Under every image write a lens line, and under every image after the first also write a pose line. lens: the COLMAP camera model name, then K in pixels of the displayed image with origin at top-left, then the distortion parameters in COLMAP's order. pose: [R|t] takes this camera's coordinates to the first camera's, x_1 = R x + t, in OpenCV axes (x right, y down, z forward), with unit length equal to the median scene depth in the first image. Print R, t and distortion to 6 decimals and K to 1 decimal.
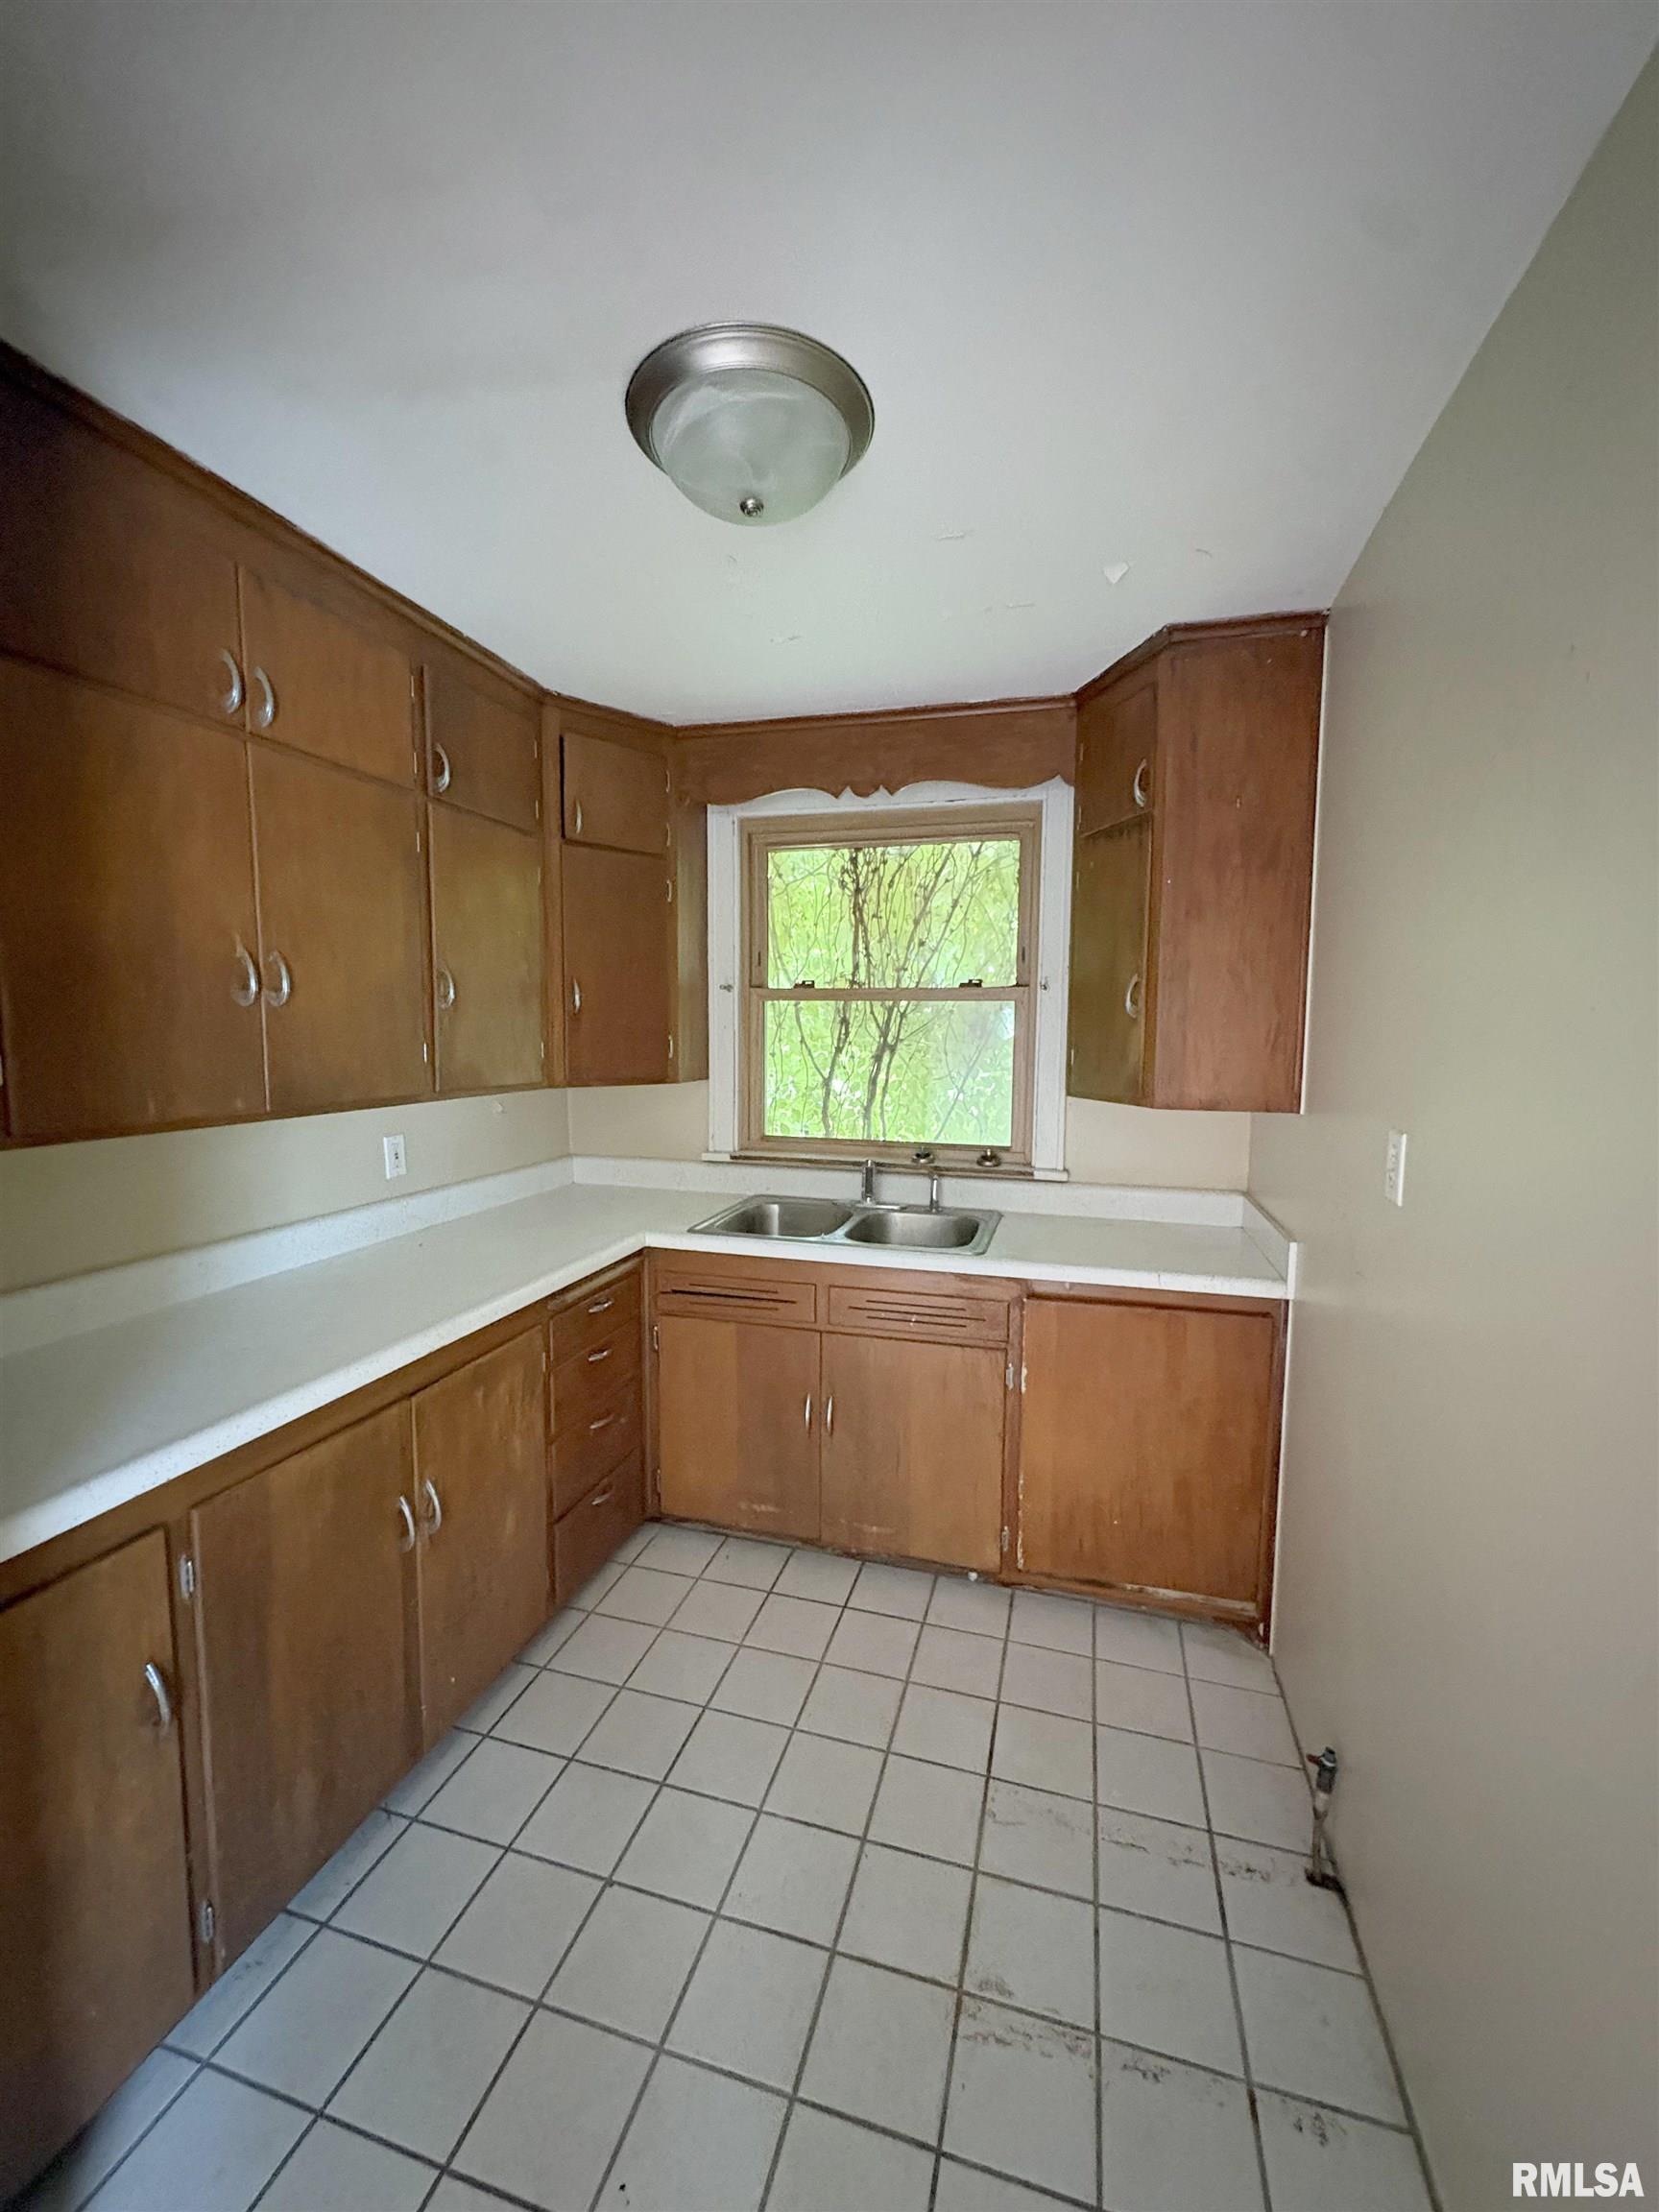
lens RADIAL K [[880.9, 0, 829.5], [0, 880.9, 1106.0], [0, 0, 1]] dist [-0.000446, 0.000249]
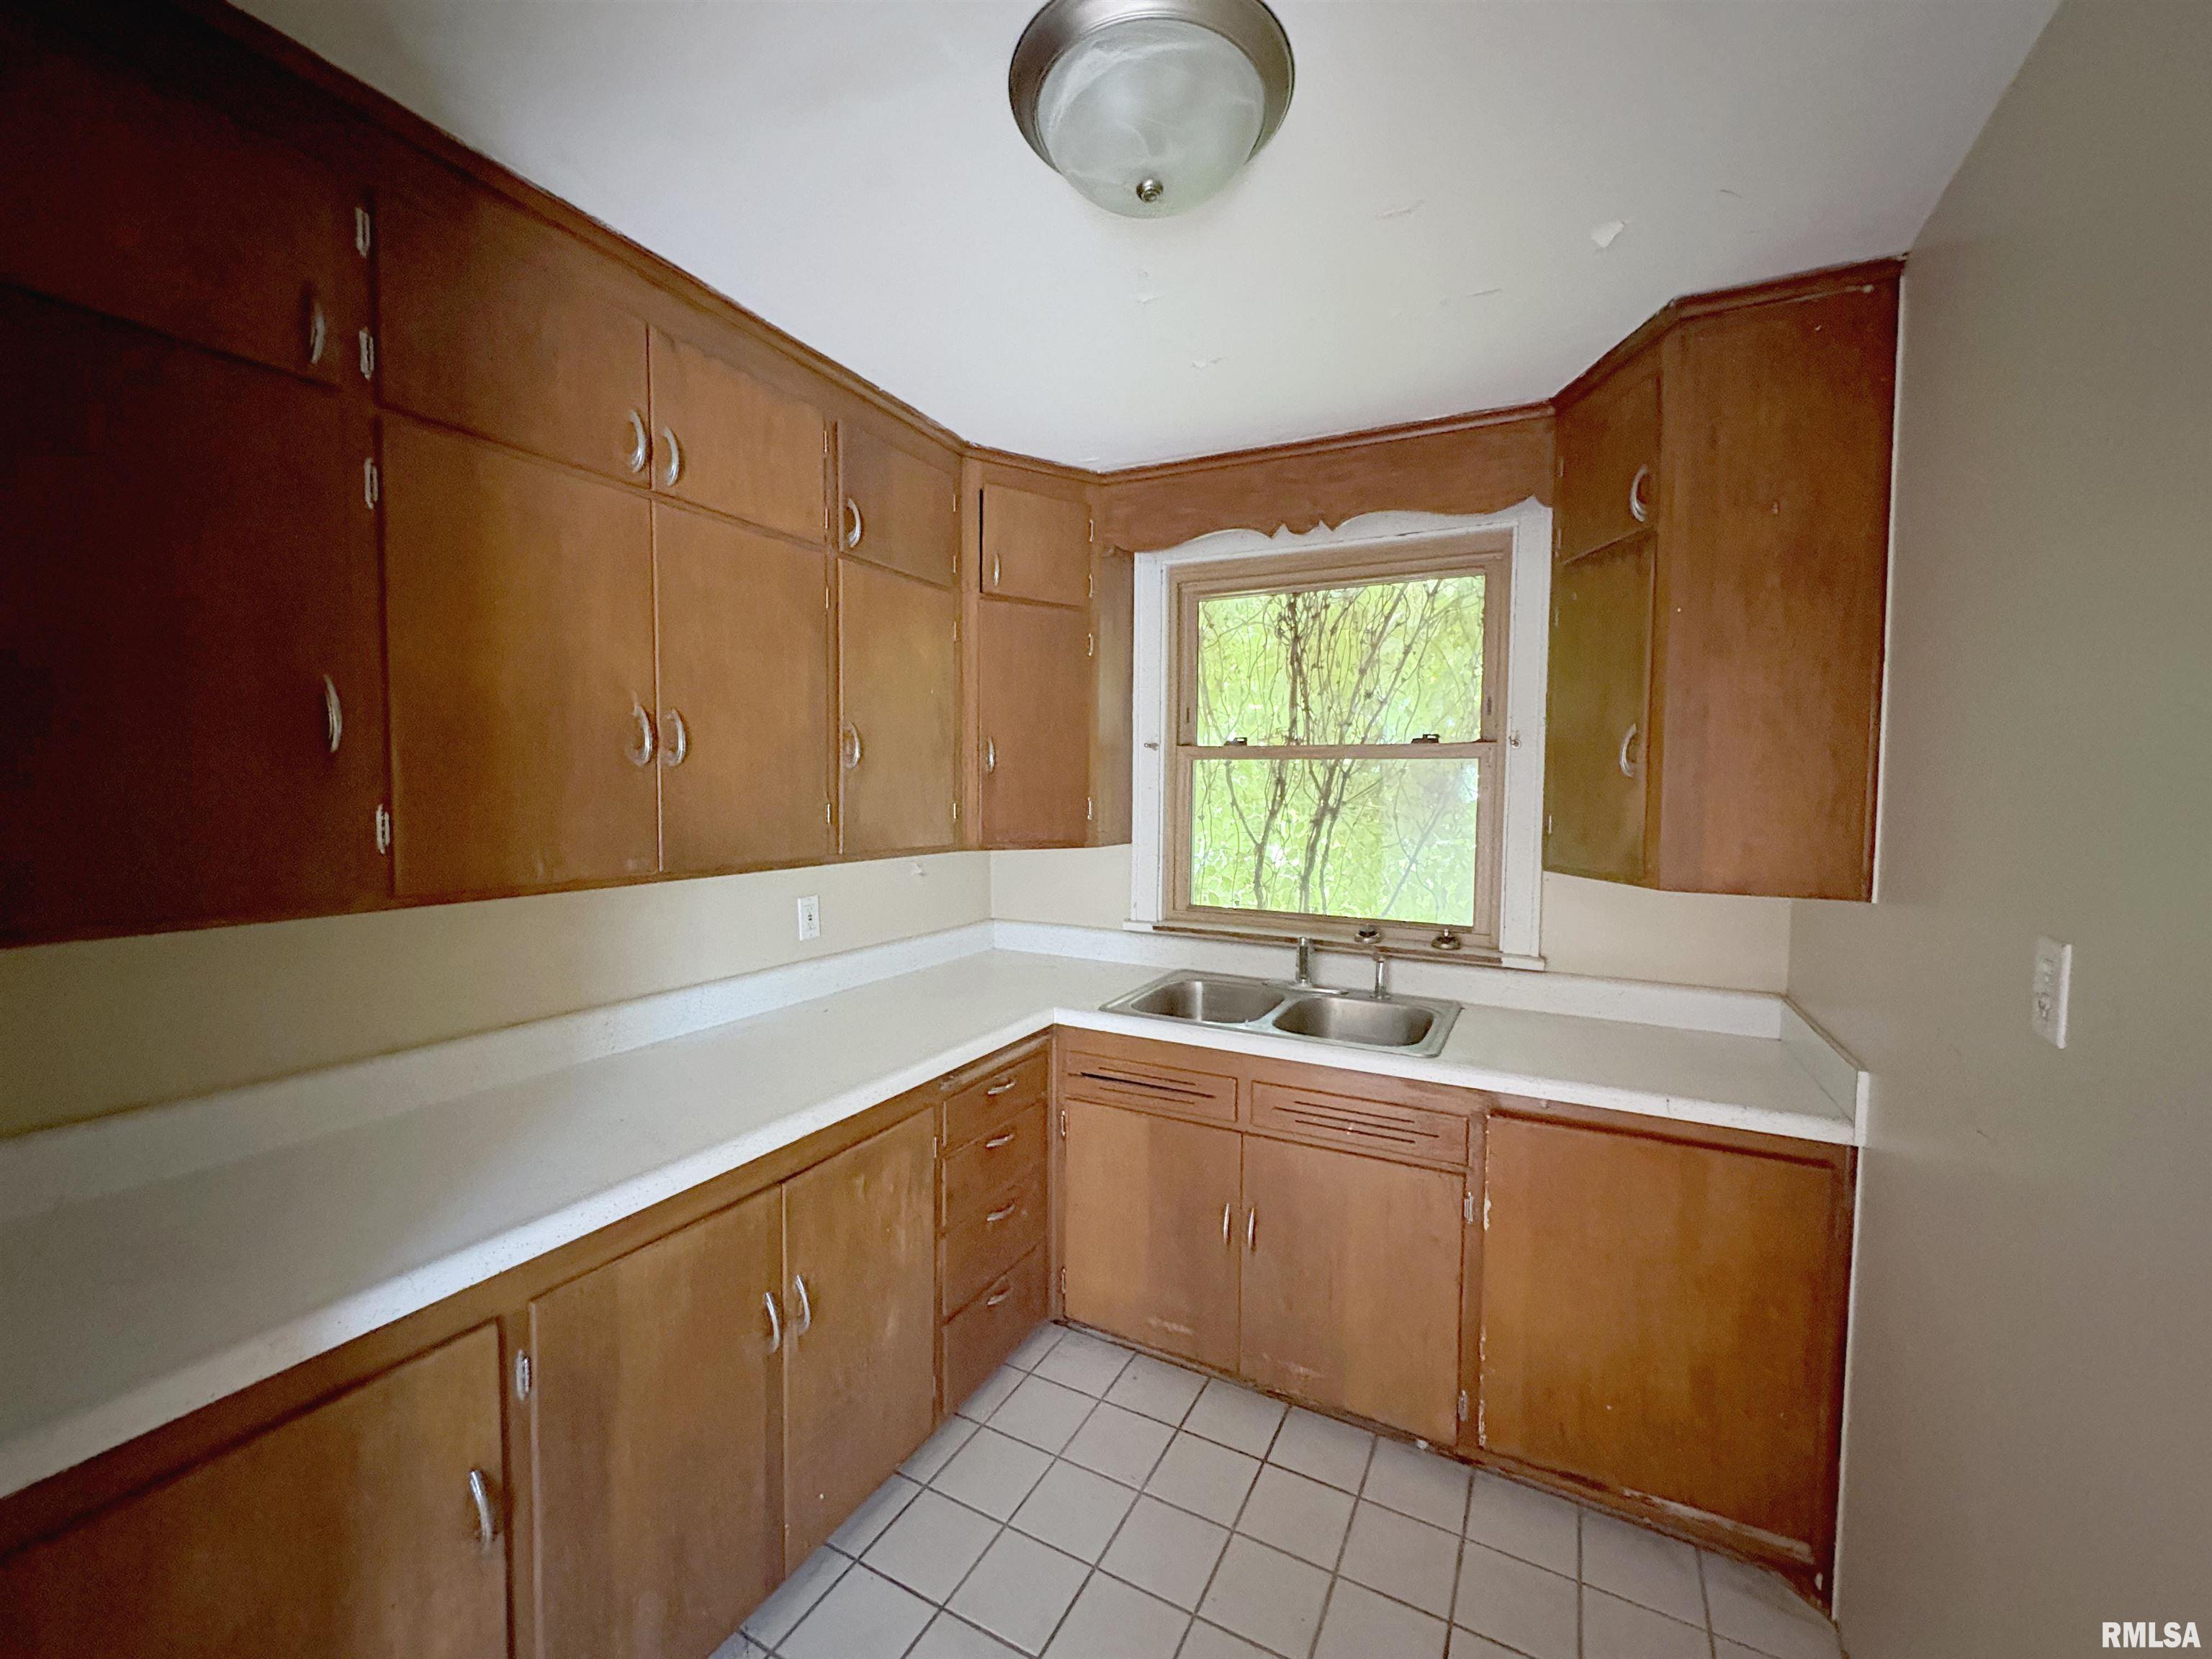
lens RADIAL K [[880.9, 0, 1106.0], [0, 880.9, 829.5], [0, 0, 1]] dist [-0.000446, 0.000249]
pose [[0.980123, 0.011526, -0.198054, 0.027579], [-0.019882, 0.998992, -0.040254, -0.008778], [0.197391, 0.043392, 0.979364, 0.096741]]
